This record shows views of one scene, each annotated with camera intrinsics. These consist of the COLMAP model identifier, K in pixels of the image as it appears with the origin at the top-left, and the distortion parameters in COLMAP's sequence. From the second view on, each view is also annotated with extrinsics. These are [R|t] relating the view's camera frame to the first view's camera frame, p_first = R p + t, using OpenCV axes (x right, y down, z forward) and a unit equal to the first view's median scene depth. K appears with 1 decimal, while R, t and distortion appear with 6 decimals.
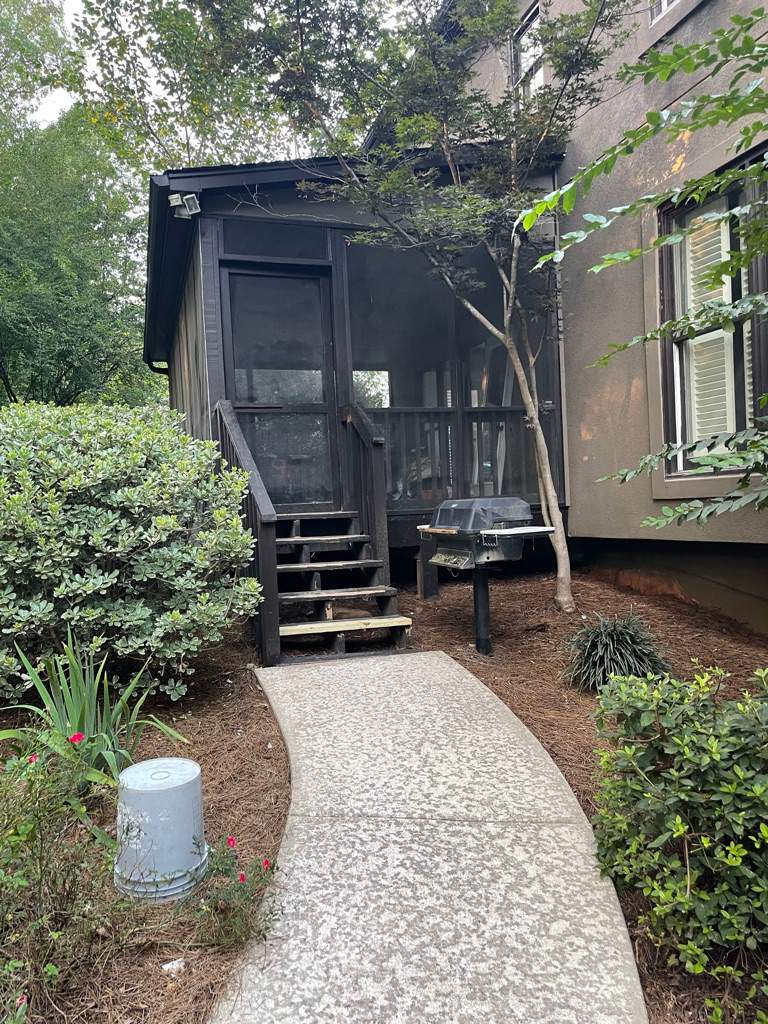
lens RADIAL K [[775.9, 0, 386.6], [0, 775.9, 514.3], [0, 0, 1]] dist [0.057945, -0.069119]
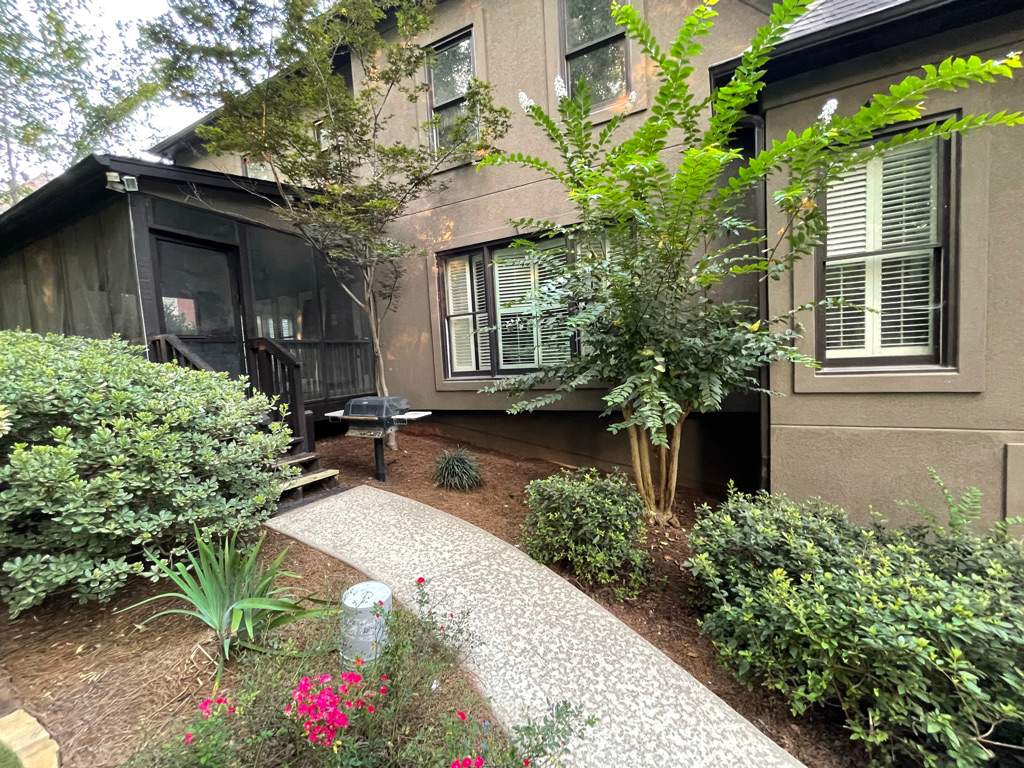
lens RADIAL K [[415.5, 0, 515.5], [0, 415.5, 381.3], [0, 0, 1]] dist [-0.003724, 0.000397]
pose [[0.709792, -0.034392, 0.703571, -0.300959], [0.032595, 0.999341, 0.015966, -0.057915], [-0.703656, 0.011601, 0.710446, 0.060517]]
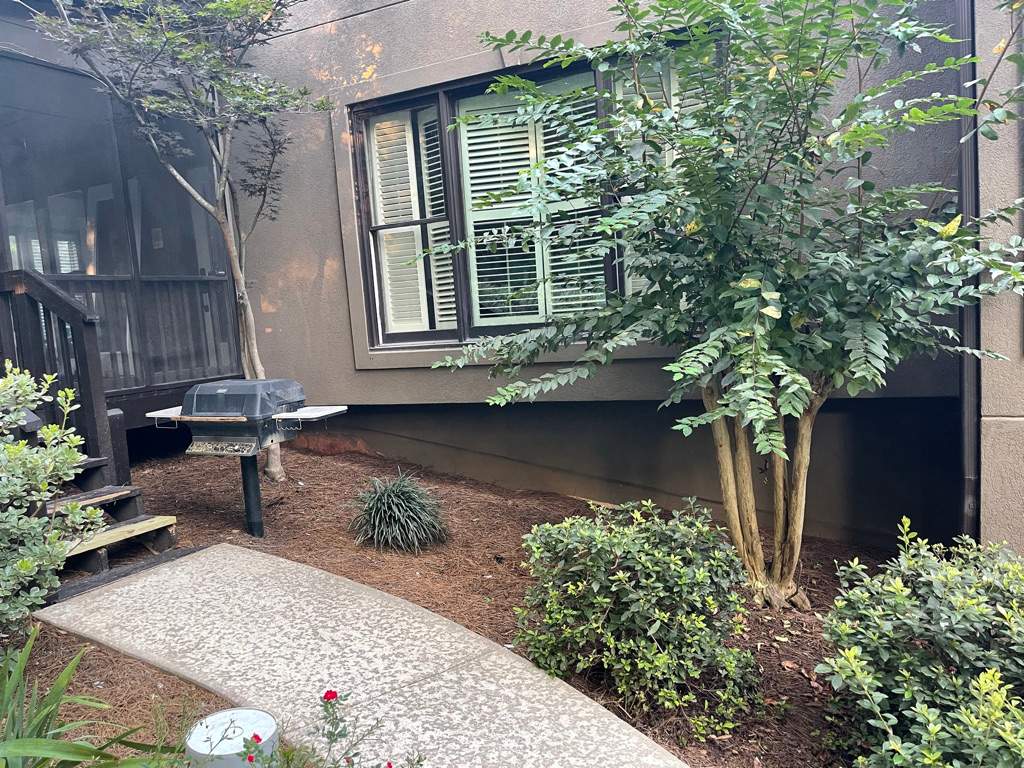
lens RADIAL K [[775.9, 0, 510.3], [0, 775.9, 388.4], [0, 0, 1]] dist [0.057945, -0.069119]
pose [[0.705134, -0.073561, 0.705248, -0.301628], [0.047729, 0.997272, 0.056299, -0.045627], [-0.707466, -0.006037, 0.706722, 0.056083]]
